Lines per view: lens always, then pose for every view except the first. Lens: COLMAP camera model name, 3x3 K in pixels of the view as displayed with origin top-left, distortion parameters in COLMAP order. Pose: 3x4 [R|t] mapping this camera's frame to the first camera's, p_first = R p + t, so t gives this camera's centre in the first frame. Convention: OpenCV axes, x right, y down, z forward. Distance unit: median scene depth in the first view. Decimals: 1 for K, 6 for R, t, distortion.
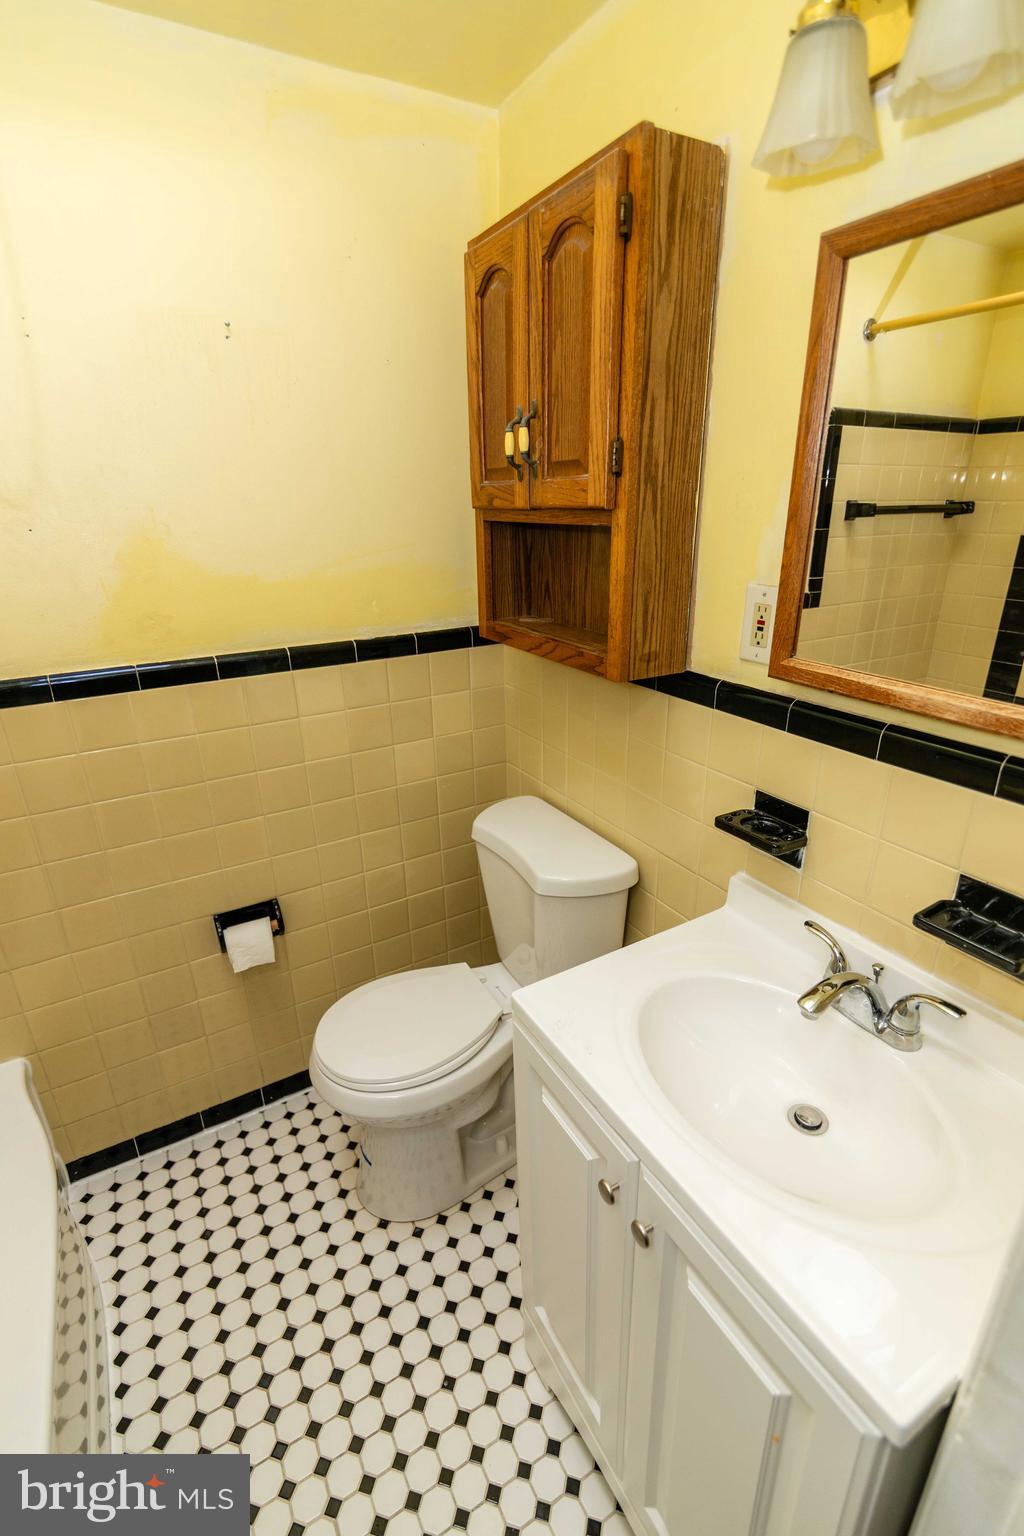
lens RADIAL K [[702.3, 0, 512.0], [0, 702.3, 768.0], [0, 0, 1]] dist [0.000753, 0.000007]
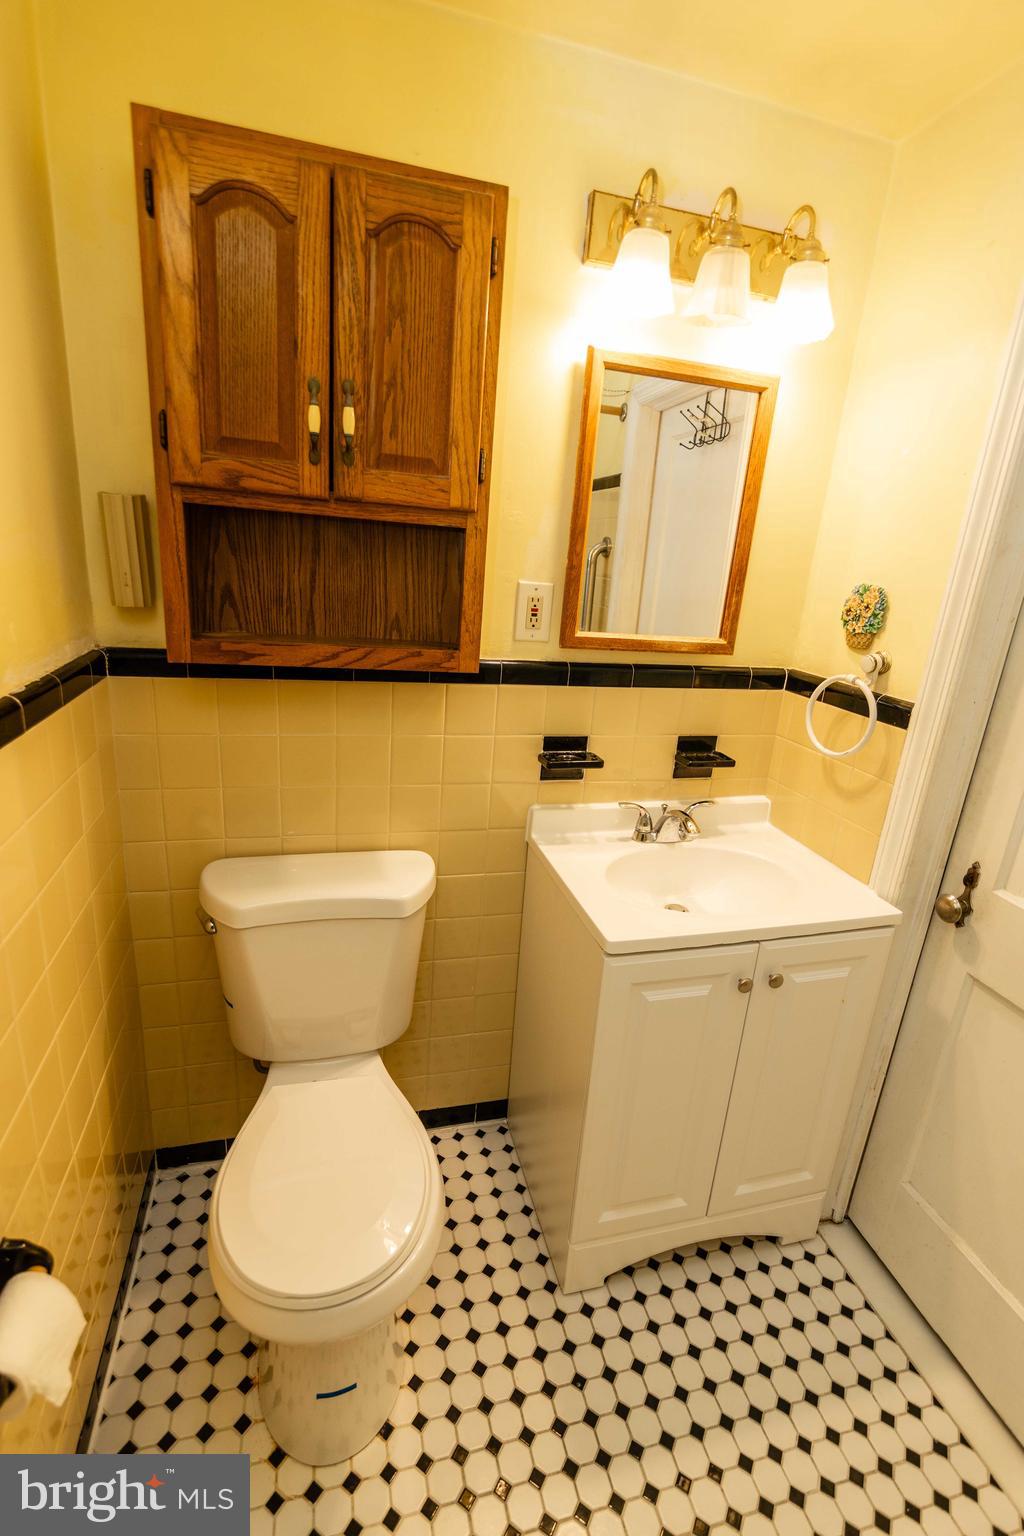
lens RADIAL K [[697.0, 0, 512.0], [0, 697.0, 768.0], [0, 0, 1]] dist [0.001297, 0.000127]
pose [[0.249107, -0.246457, 0.936592, -0.915850], [0.273087, 0.945711, 0.176223, -0.161103], [-0.929177, 0.211873, 0.302887, 0.673081]]
